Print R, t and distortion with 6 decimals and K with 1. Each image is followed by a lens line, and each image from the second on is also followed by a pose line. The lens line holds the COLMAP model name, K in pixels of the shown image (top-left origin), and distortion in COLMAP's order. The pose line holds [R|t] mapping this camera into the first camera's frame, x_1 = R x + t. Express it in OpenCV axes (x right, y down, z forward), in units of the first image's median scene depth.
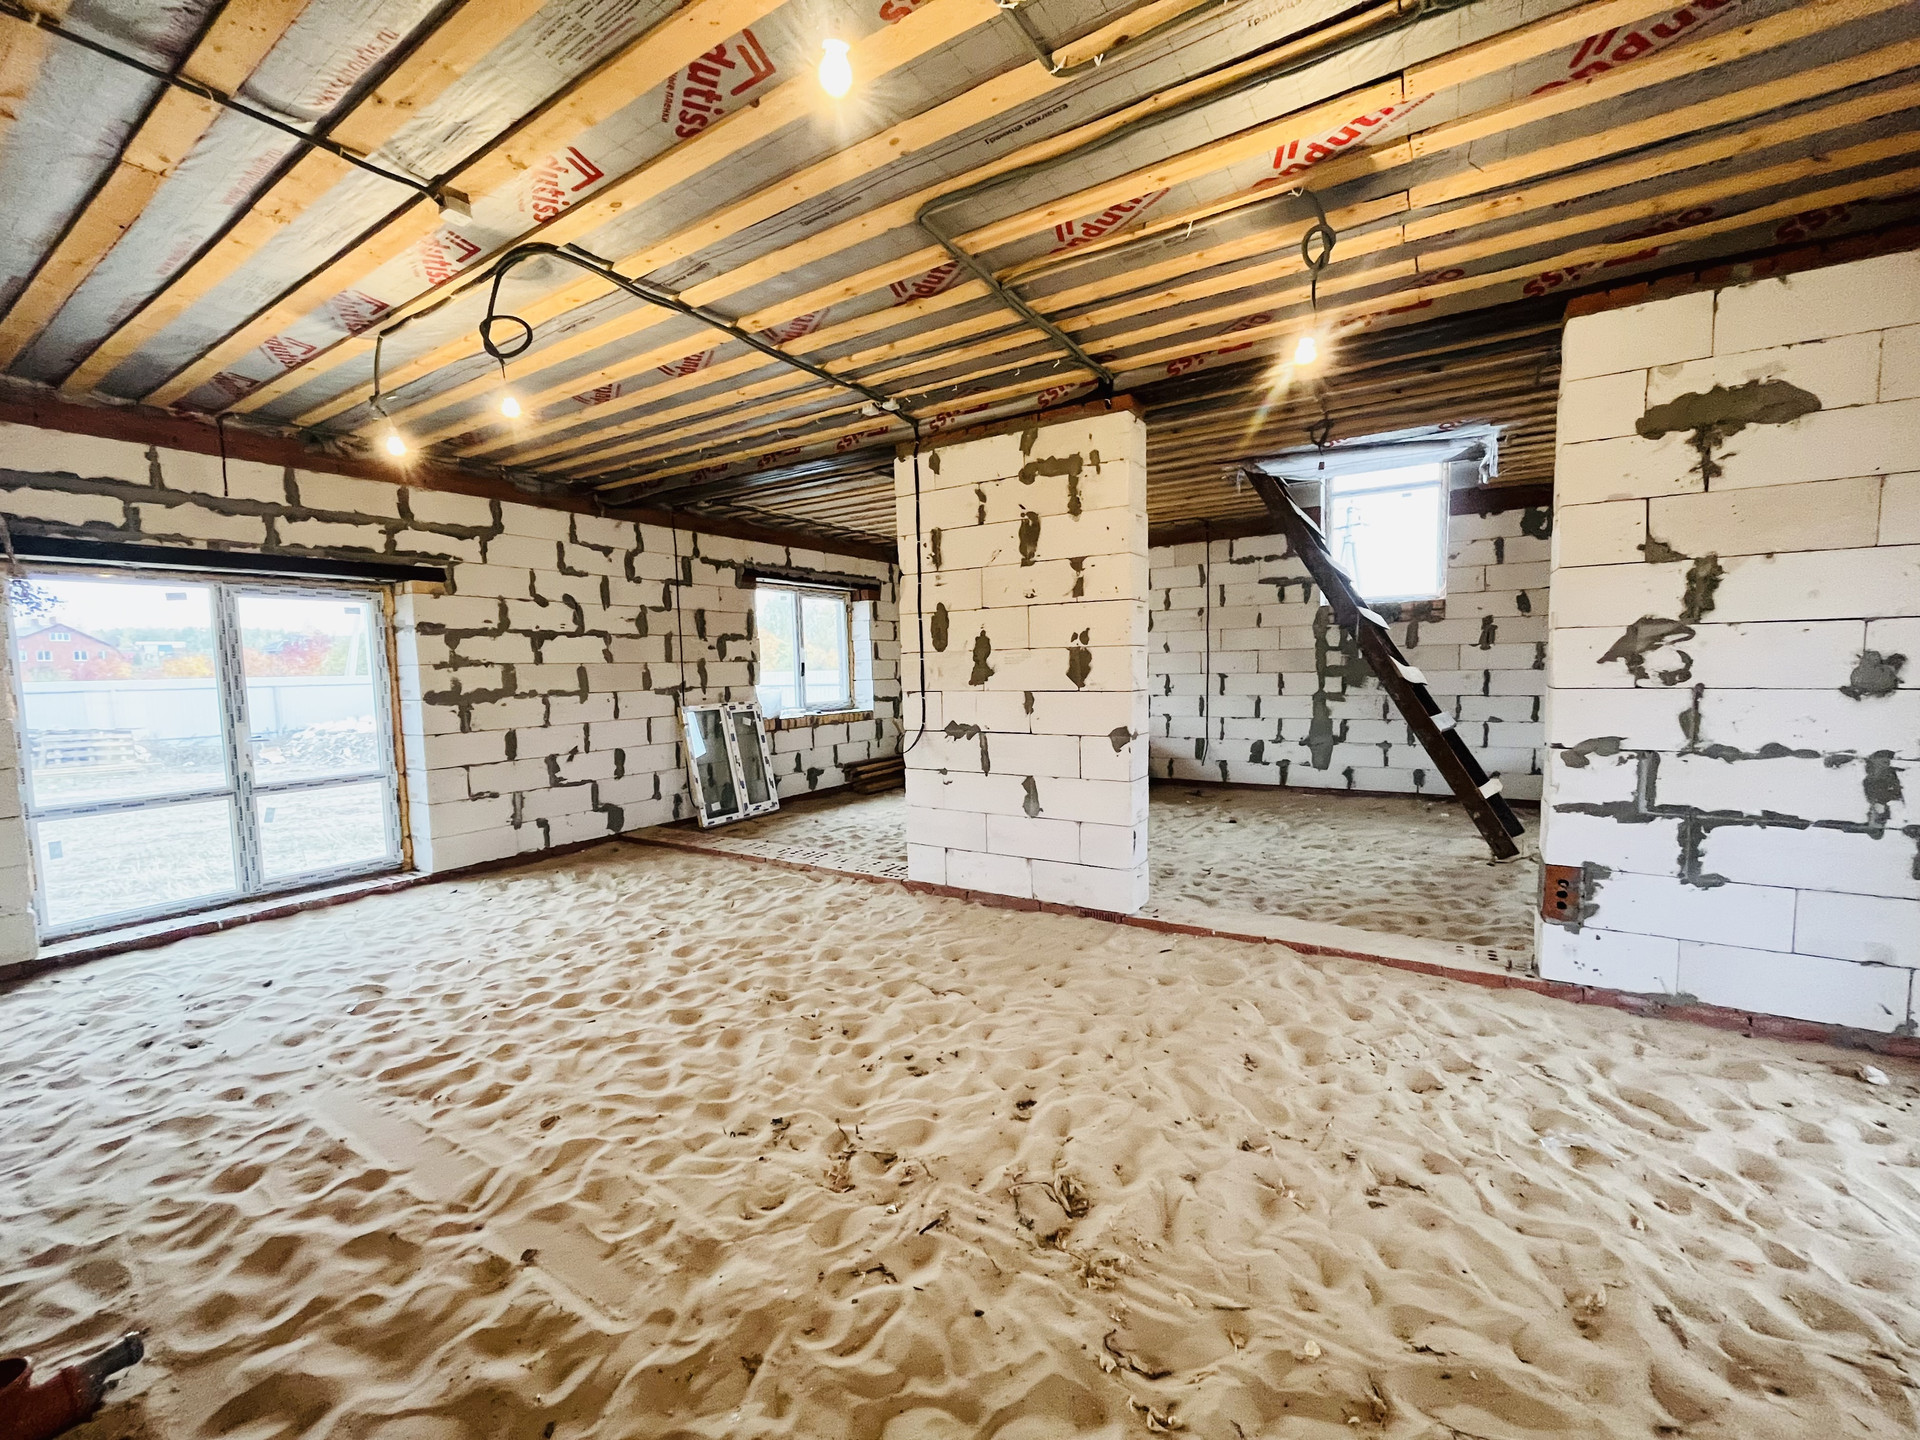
lens RADIAL K [[776.0, 0, 960.2], [0, 776.0, 726.2], [0, 0, 1]] dist [0.000121, -0.000277]
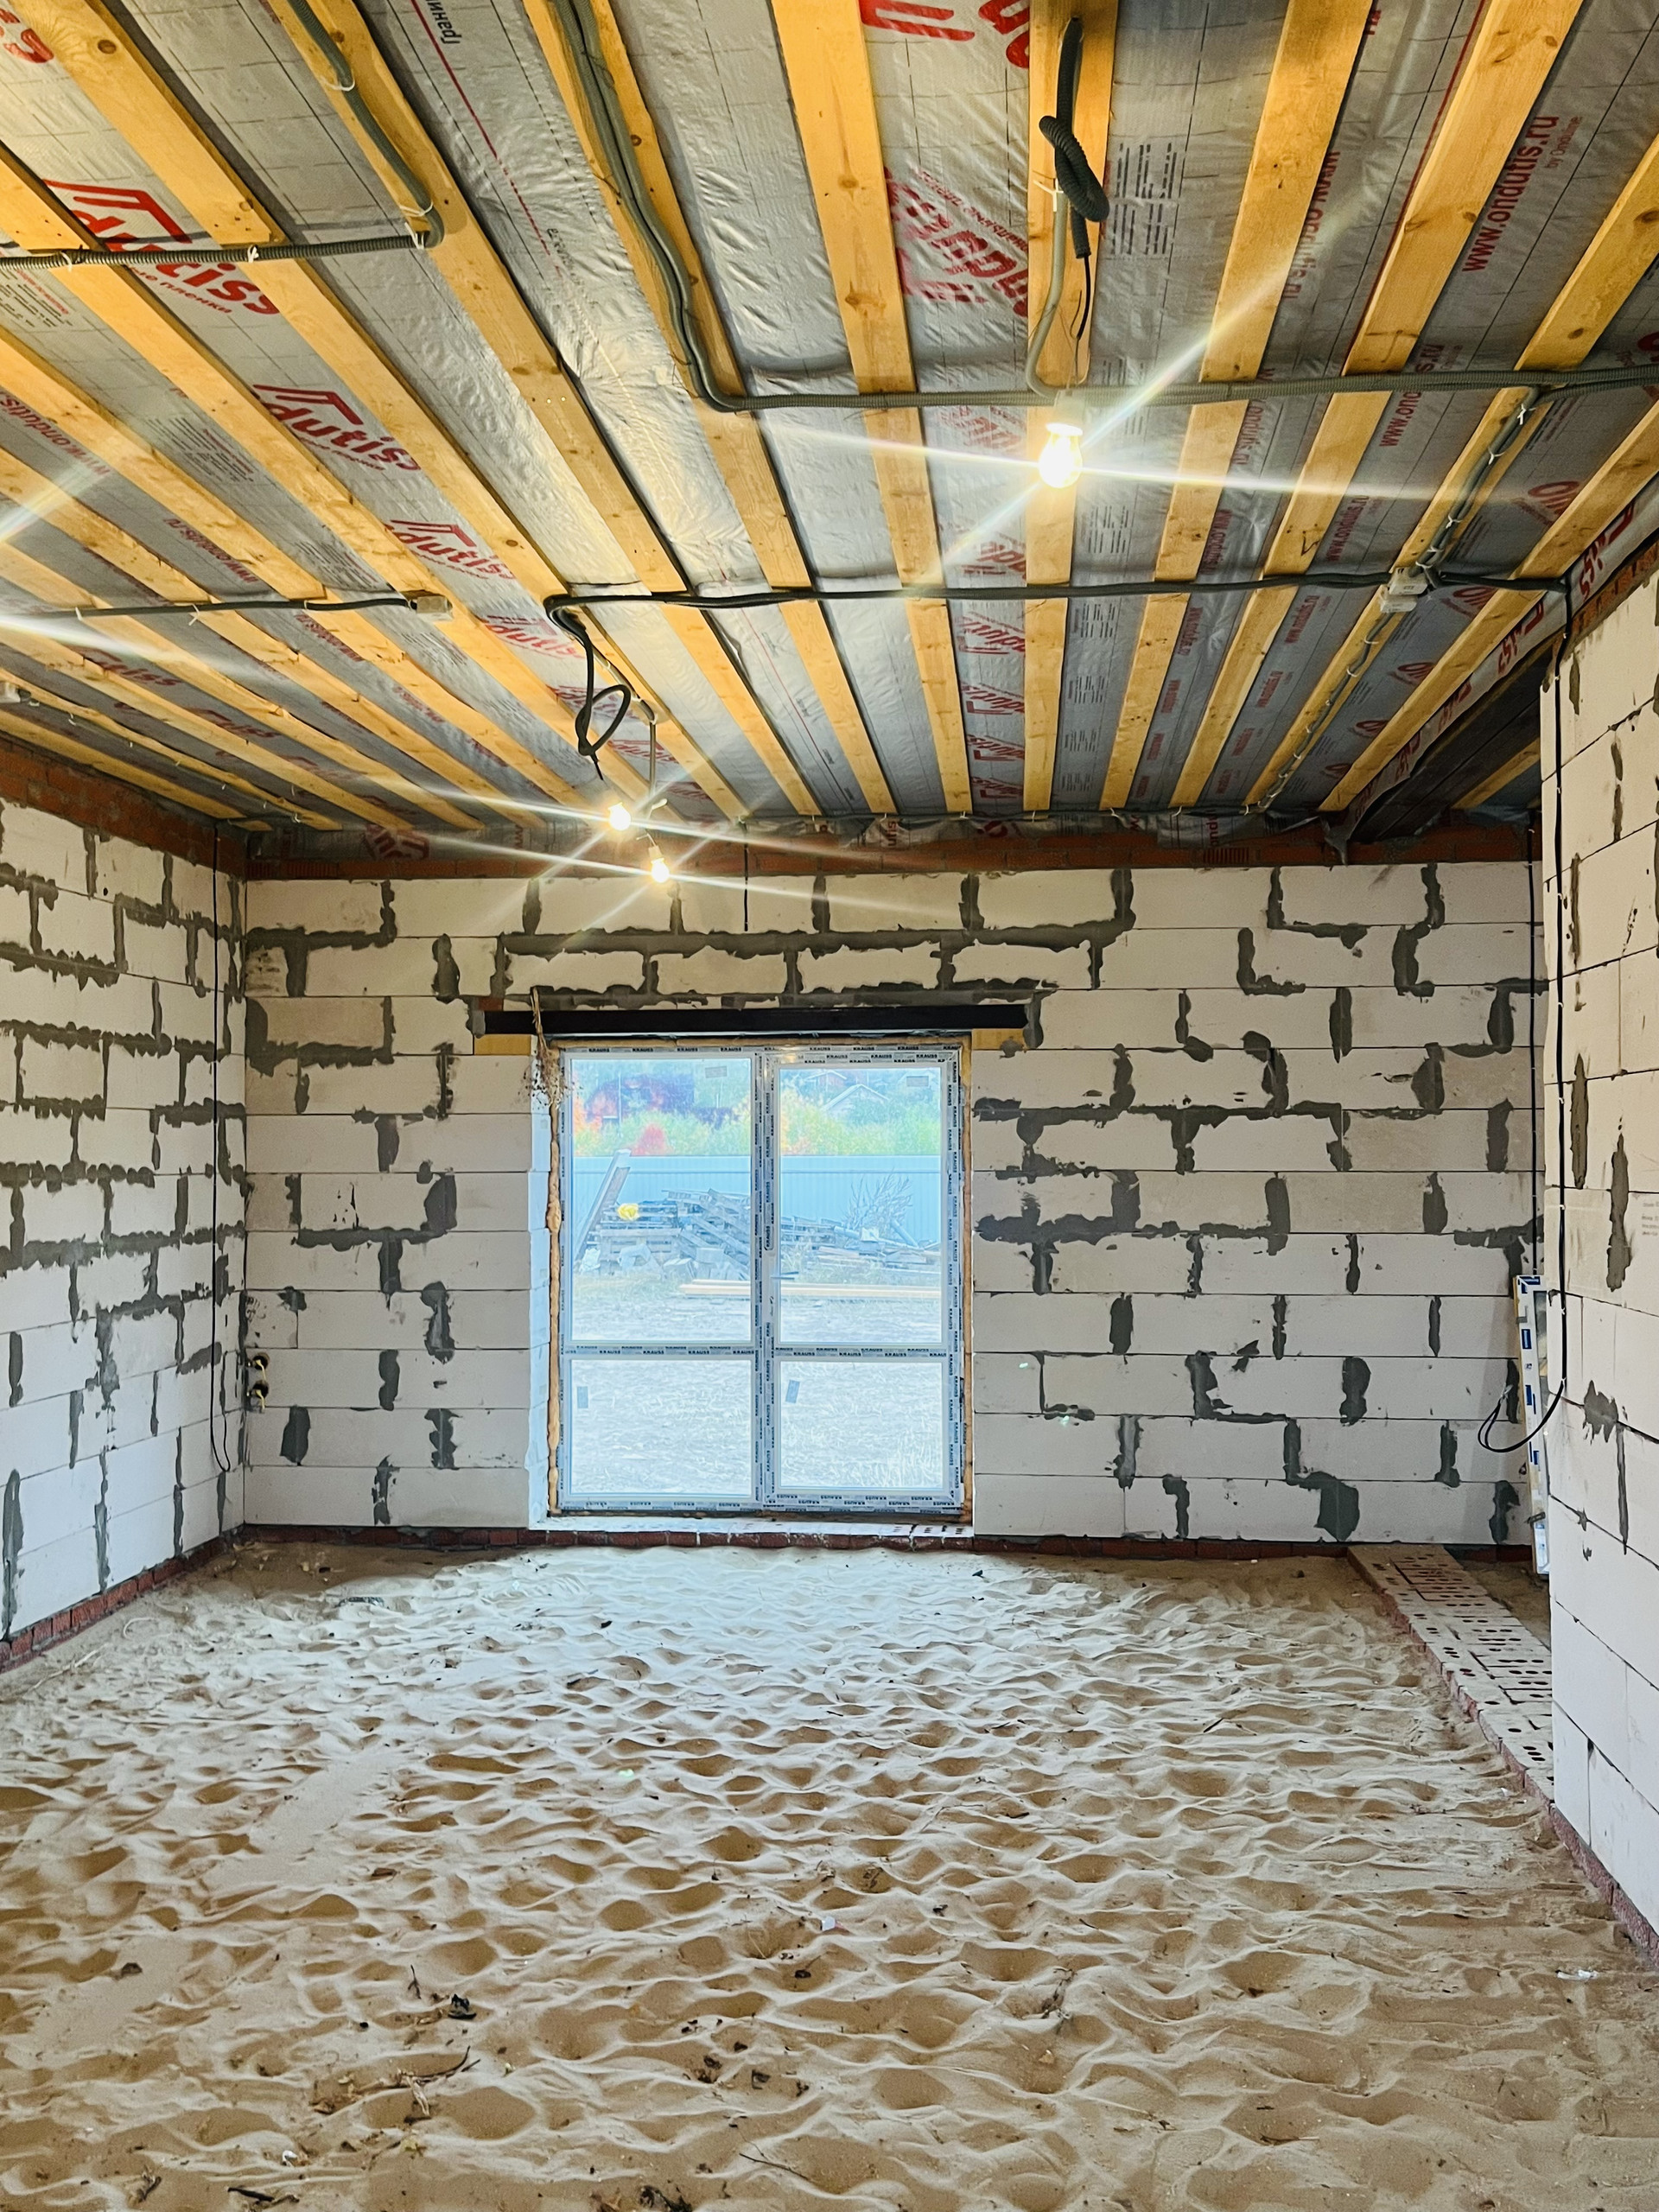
lens RADIAL K [[1941.1, 0, 833.0], [0, 1941.1, 1106.0], [0, 0, 1]] dist [0.043290, -0.016328]
pose [[0.454654, 0.001995, -0.890666, 0.616250], [-0.078934, 0.996153, -0.038062, -0.069967], [0.887164, 0.087609, 0.453062, 0.258363]]
